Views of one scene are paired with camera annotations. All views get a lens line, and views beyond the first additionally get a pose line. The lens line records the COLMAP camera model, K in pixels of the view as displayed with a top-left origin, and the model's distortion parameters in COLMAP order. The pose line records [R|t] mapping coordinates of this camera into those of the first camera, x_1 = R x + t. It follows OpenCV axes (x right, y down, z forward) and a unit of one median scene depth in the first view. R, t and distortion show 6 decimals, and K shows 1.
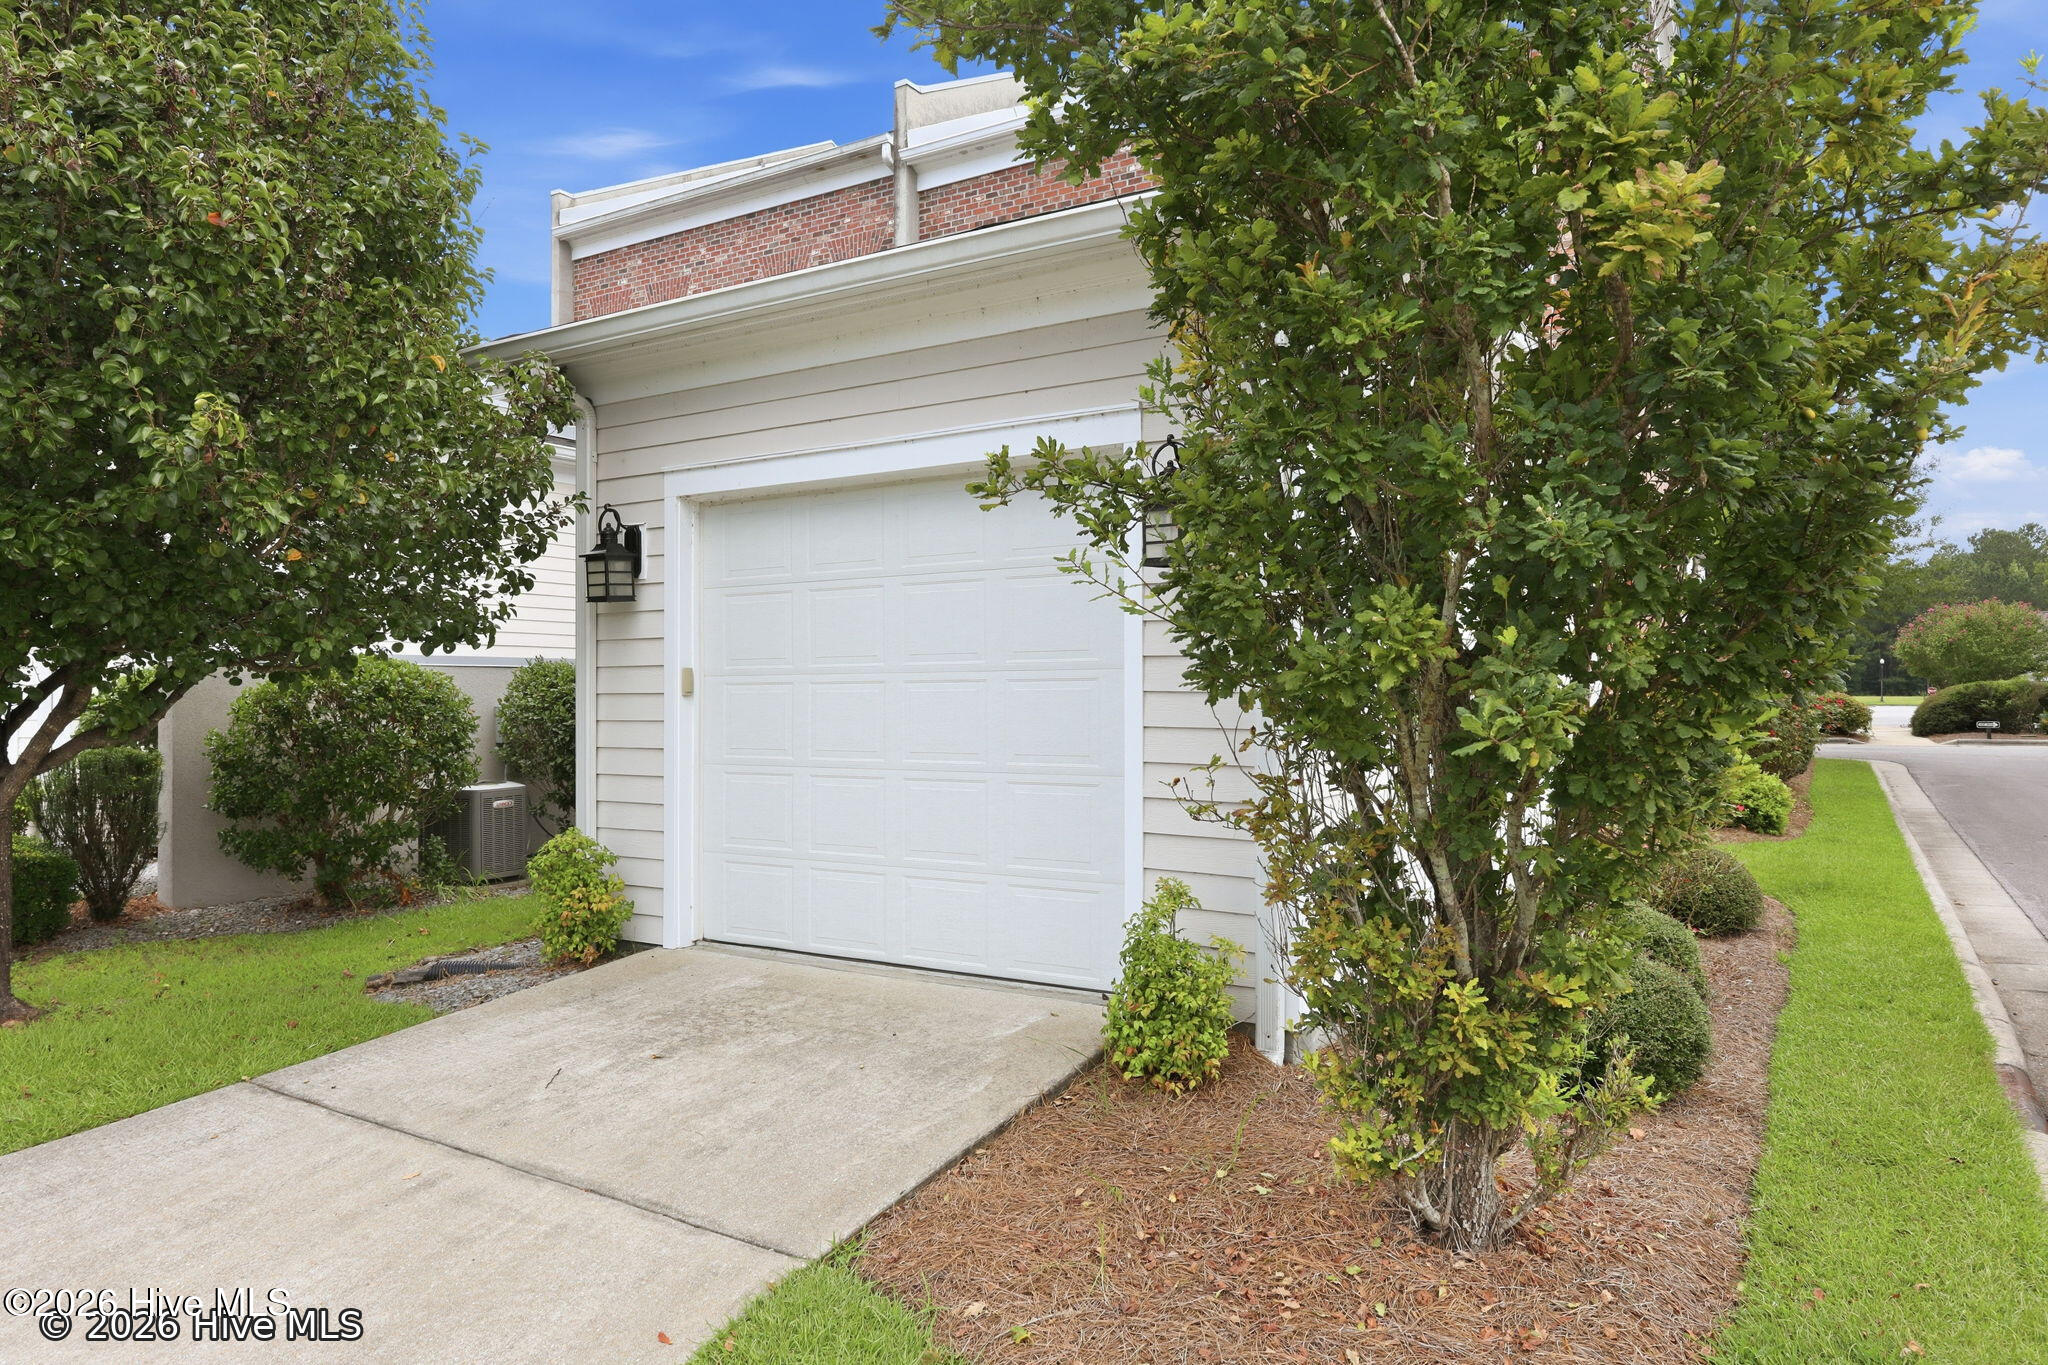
lens RADIAL K [[1293.7, 0, 1022.9], [0, 1293.7, 690.7], [0, 0, 1]] dist [0.001773, 0.000406]
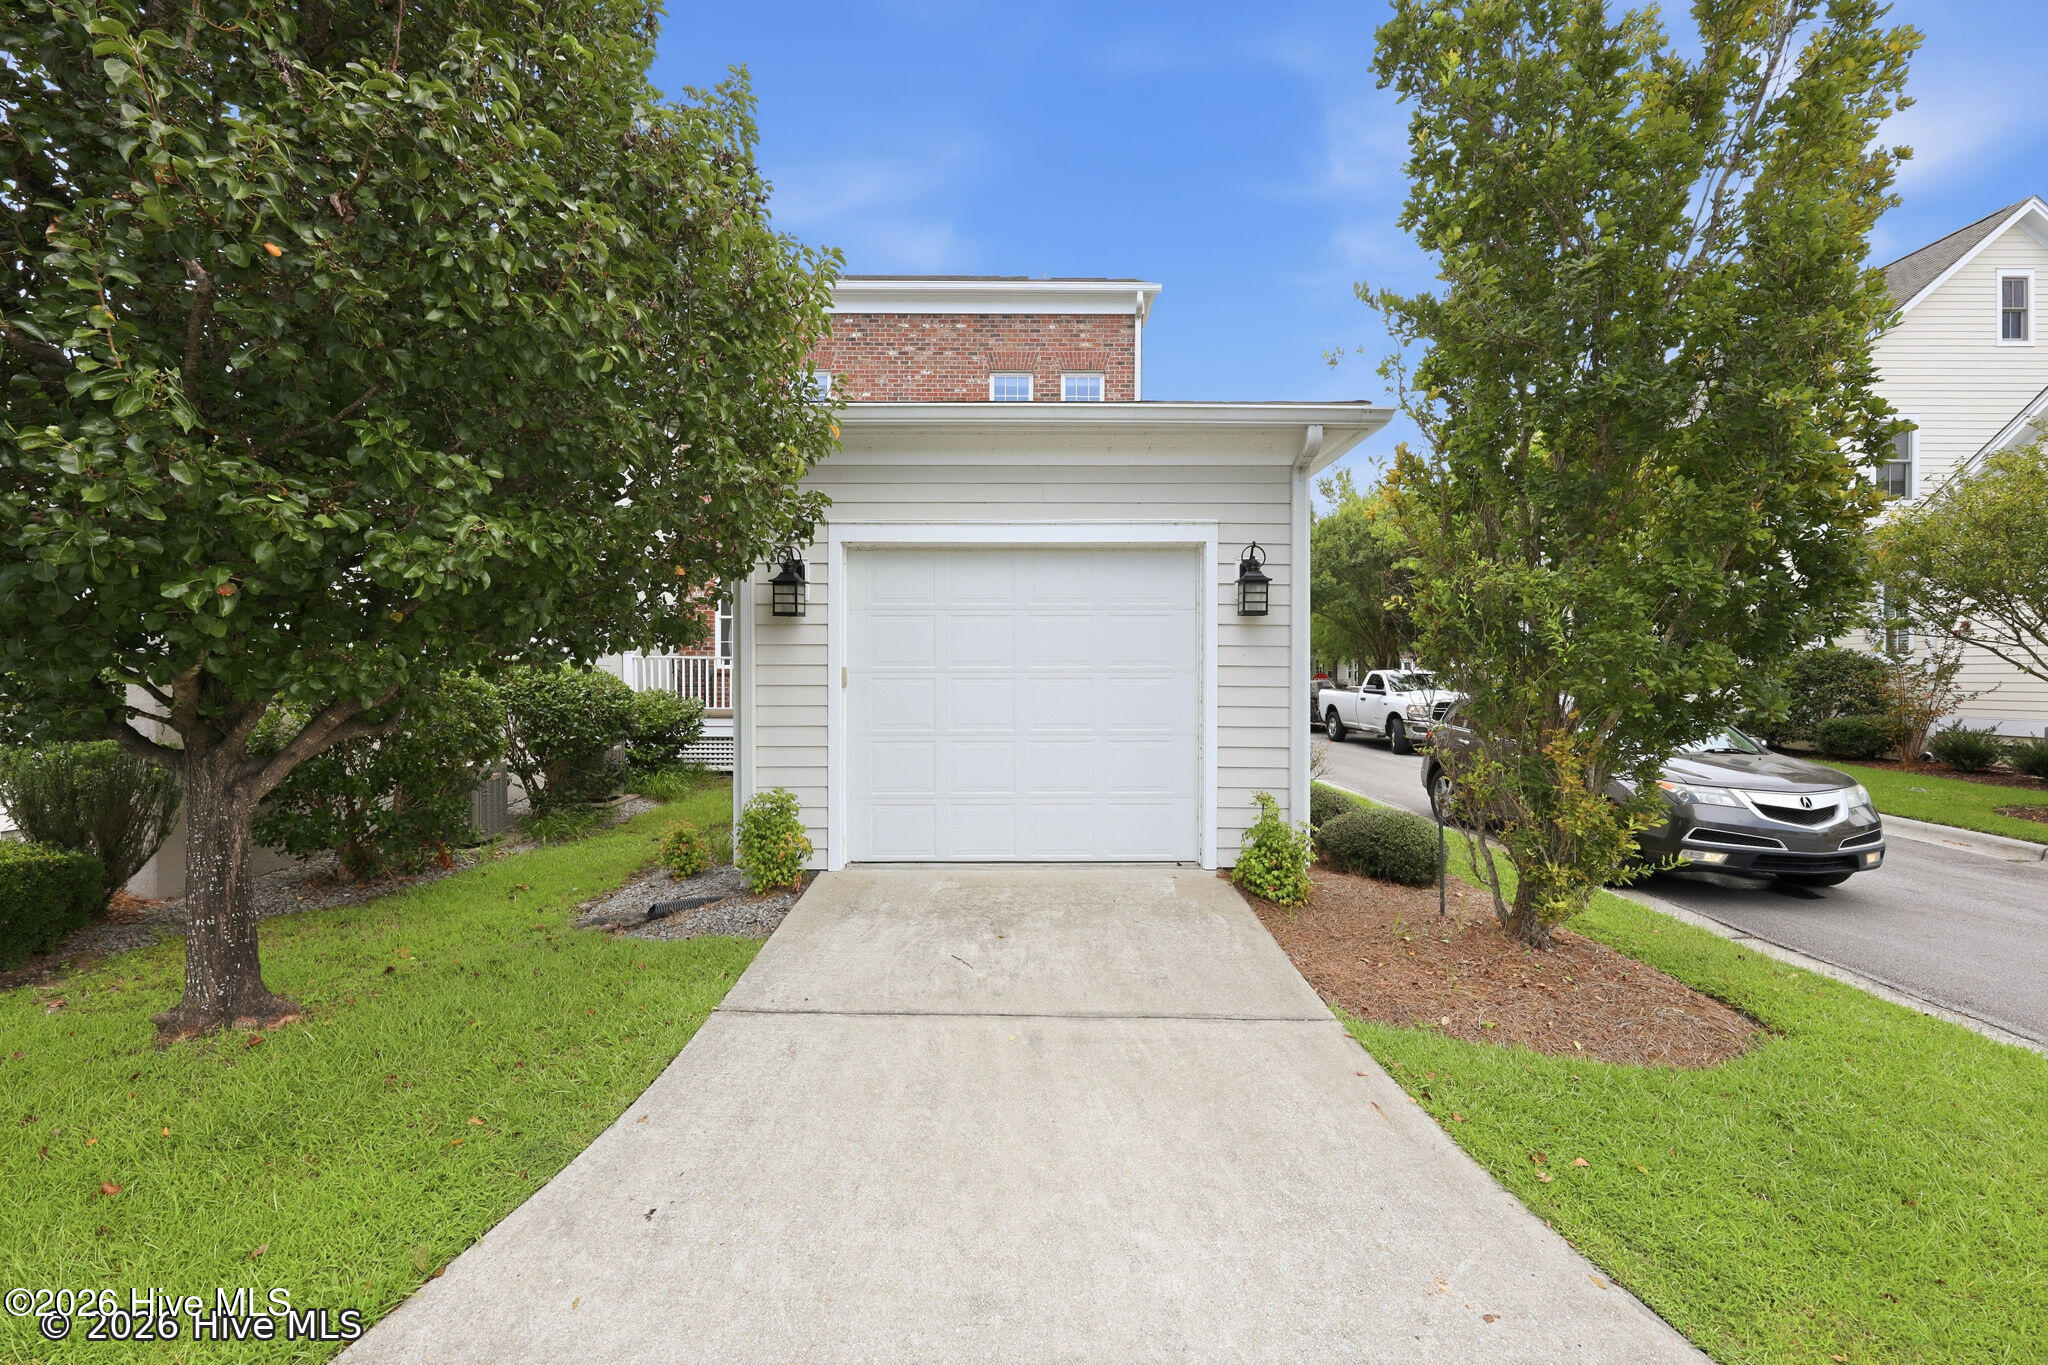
lens RADIAL K [[829.5, 0, 1027.1], [0, 829.5, 676.6], [0, 0, 1]] dist [-0.003584, 0.000609]
pose [[0.847608, 0.009320, 0.530541, -0.636939], [-0.004489, 0.999936, -0.010395, 0.001165], [-0.530604, 0.006429, 0.847595, 0.167791]]
